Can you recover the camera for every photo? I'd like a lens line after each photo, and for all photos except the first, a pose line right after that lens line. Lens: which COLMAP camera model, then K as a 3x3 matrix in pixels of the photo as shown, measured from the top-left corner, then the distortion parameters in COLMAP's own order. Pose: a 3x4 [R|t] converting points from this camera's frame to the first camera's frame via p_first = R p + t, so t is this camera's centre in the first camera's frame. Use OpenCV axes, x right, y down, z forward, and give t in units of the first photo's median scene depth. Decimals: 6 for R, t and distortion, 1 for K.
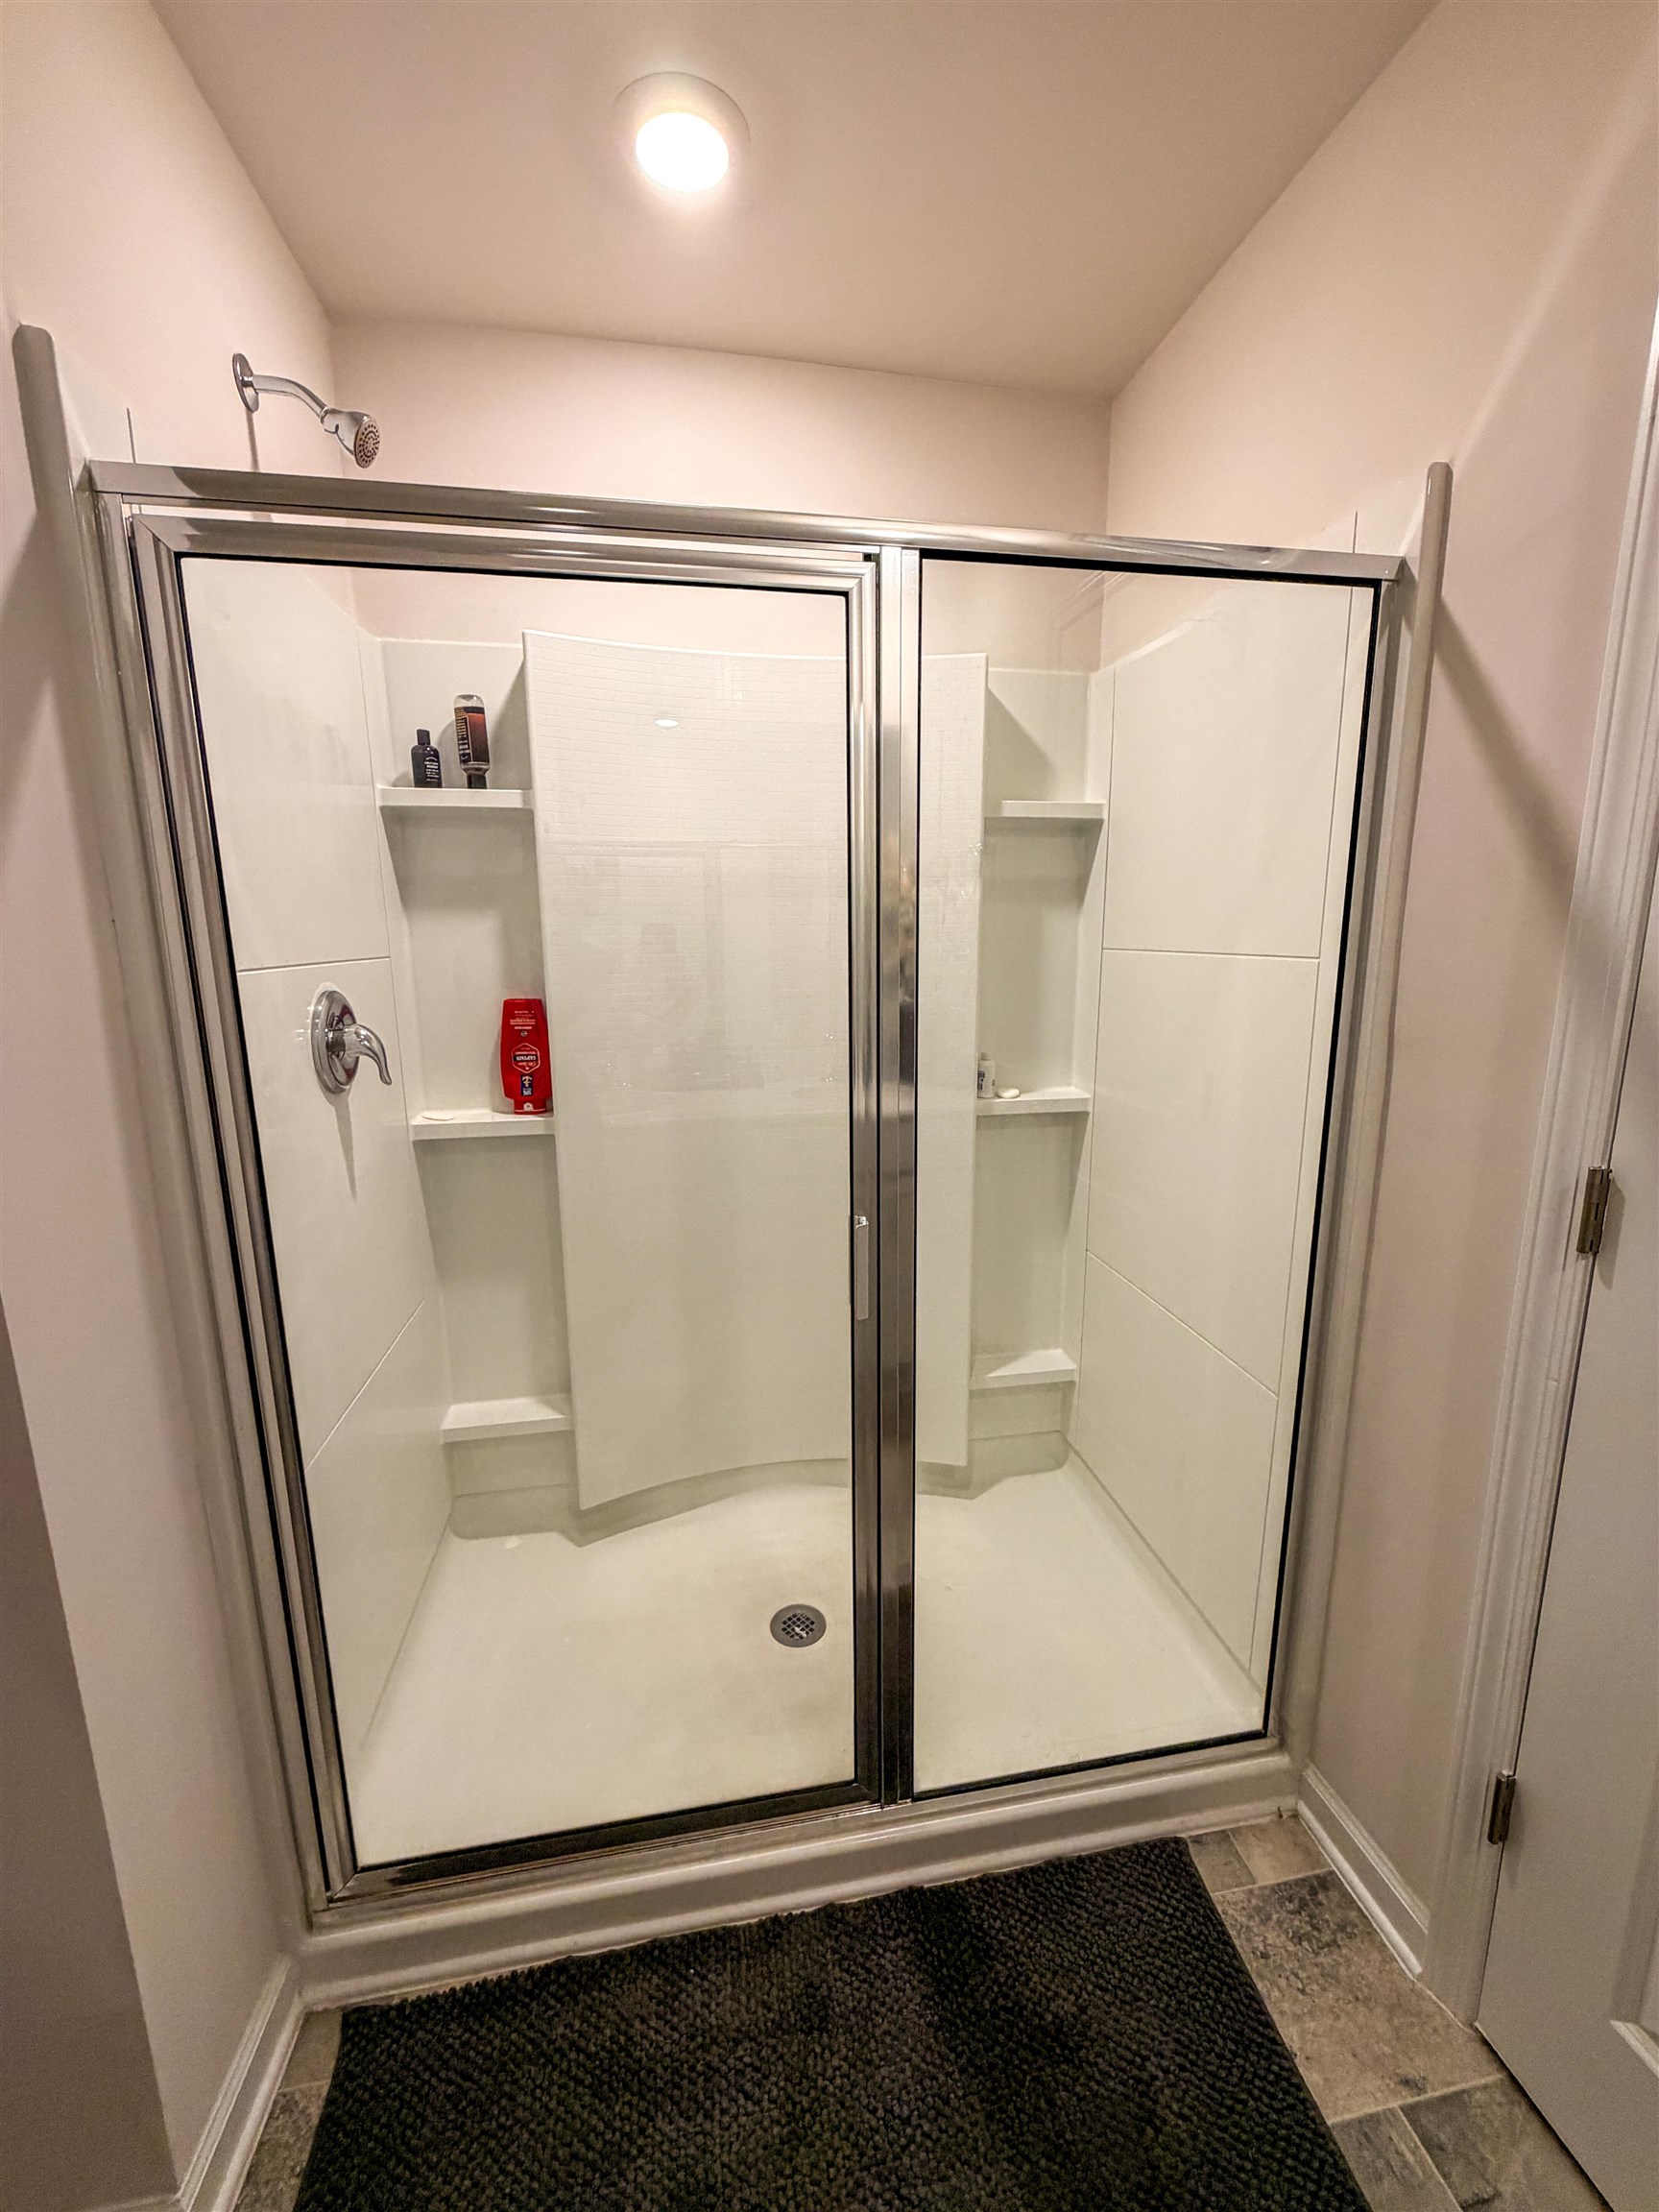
lens RADIAL K [[881.9, 0, 835.7], [0, 881.9, 1097.8], [0, 0, 1]] dist [-0.000147, 0.000551]
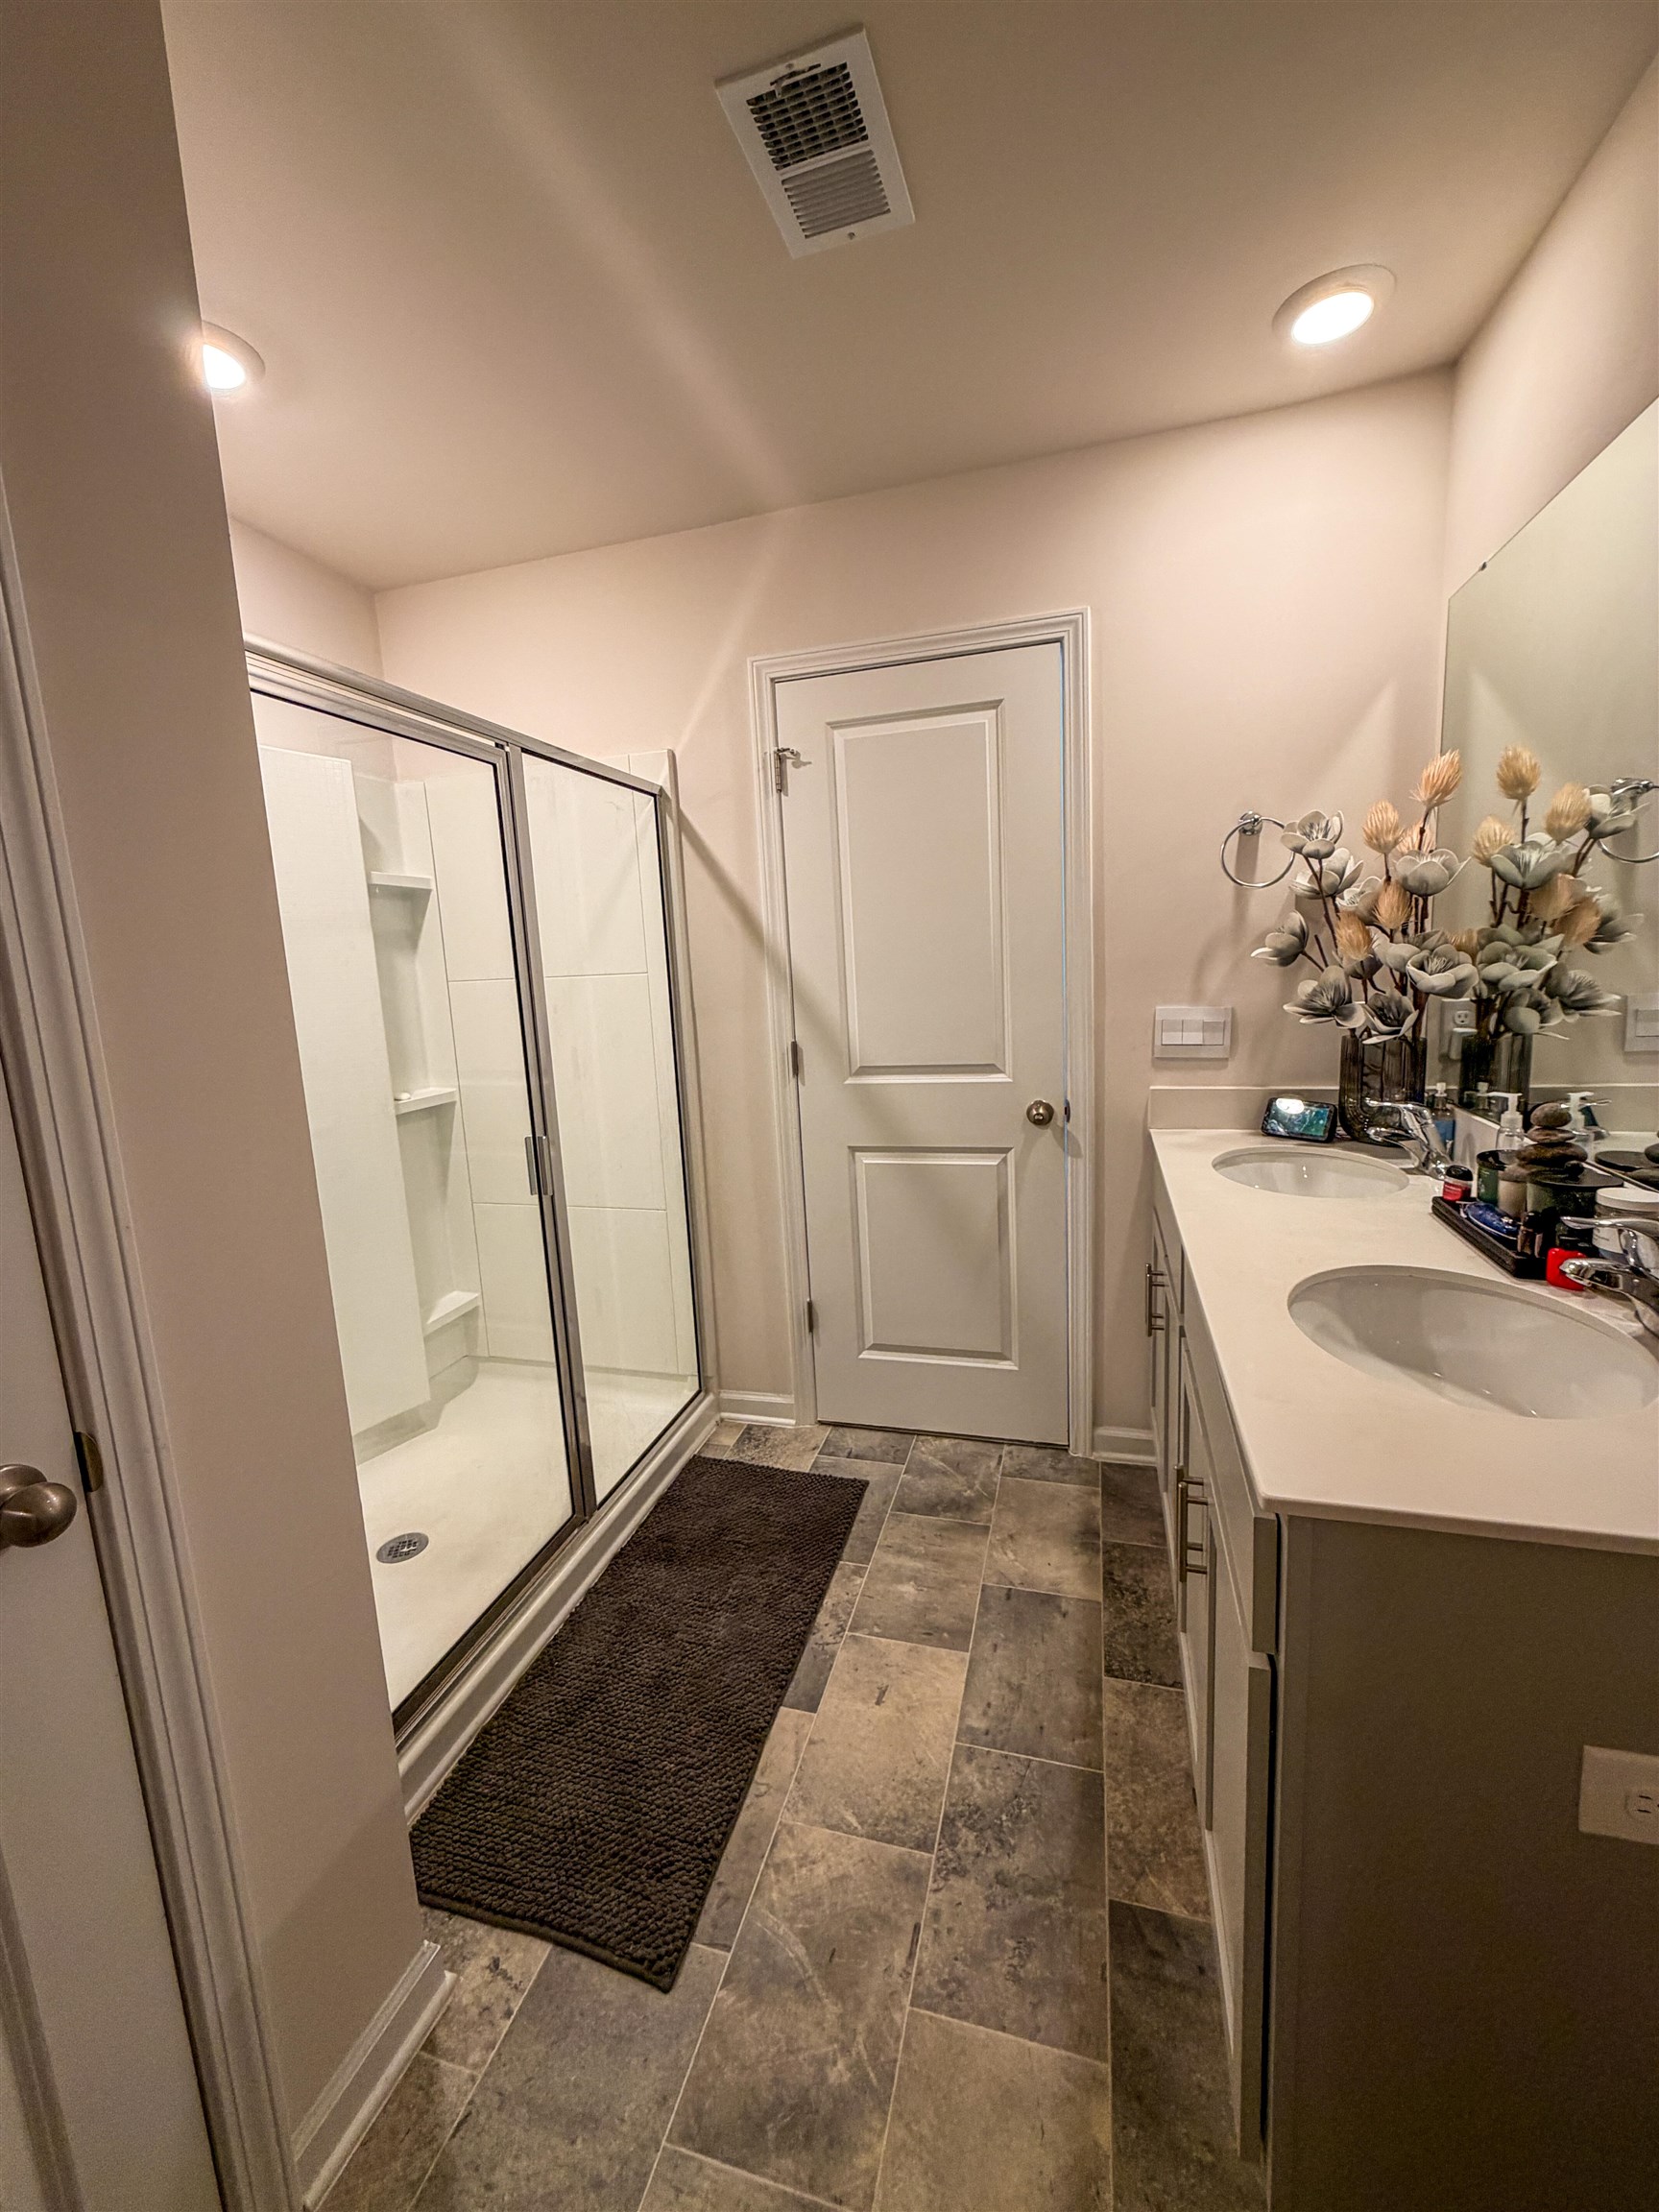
lens RADIAL K [[881.9, 0, 823.6], [0, 881.9, 1094.9], [0, 0, 1]] dist [-0.000147, 0.000551]
pose [[0.448588, -0.151890, 0.880738, -1.007450], [0.210406, 0.975703, 0.061101, 0.066338], [-0.868619, 0.157903, 0.469647, -0.202663]]
